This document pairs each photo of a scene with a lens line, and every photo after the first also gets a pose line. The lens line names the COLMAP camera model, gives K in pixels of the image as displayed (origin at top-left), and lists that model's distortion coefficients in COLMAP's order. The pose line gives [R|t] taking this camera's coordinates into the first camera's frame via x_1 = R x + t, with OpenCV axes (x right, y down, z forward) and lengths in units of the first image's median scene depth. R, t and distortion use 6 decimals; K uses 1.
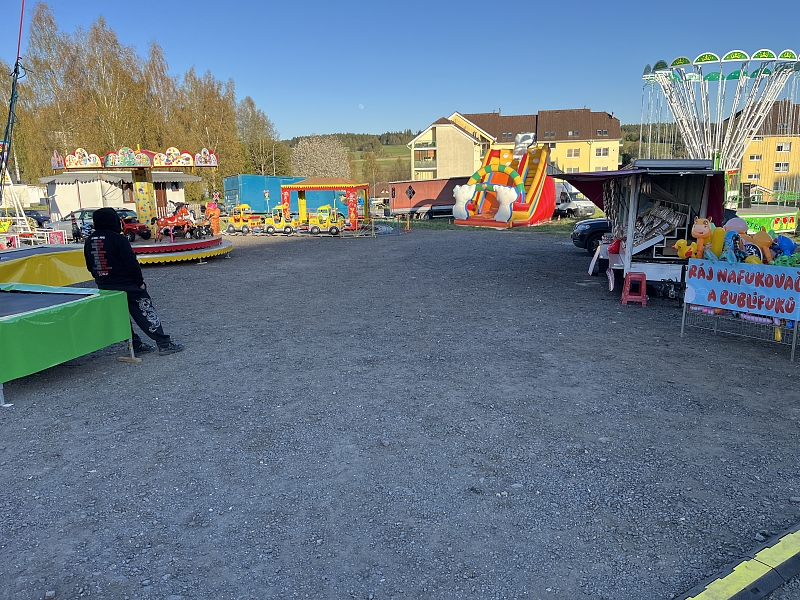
lens RADIAL K [[597.8, 0, 398.2], [0, 597.8, 298.7], [0, 0, 1]] dist [0.057634, -0.084506]
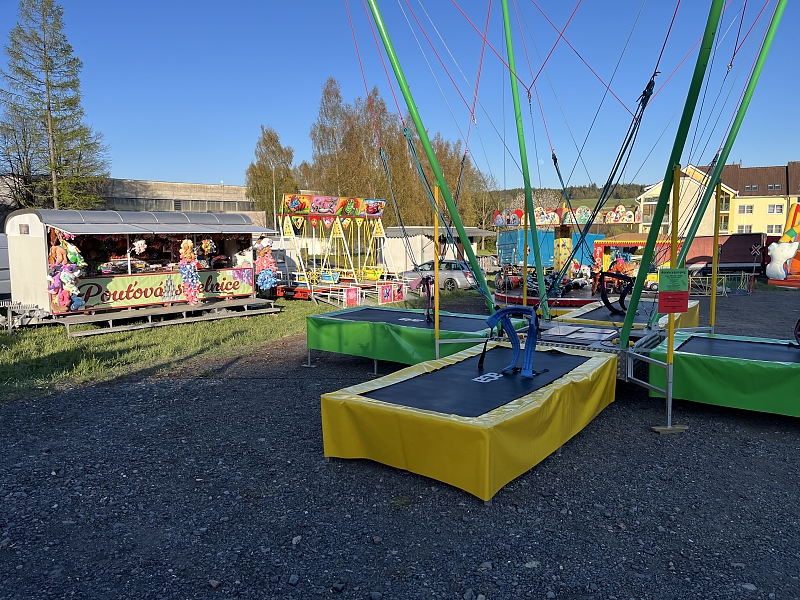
lens RADIAL K [[597.8, 0, 397.1], [0, 597.8, 309.9], [0, 0, 1]] dist [0.057634, -0.084506]
pose [[0.959107, 0.047021, -0.279112, -0.123515], [-0.066156, 0.996032, -0.059531, 0.004218], [0.275205, 0.075561, 0.958411, -0.023972]]
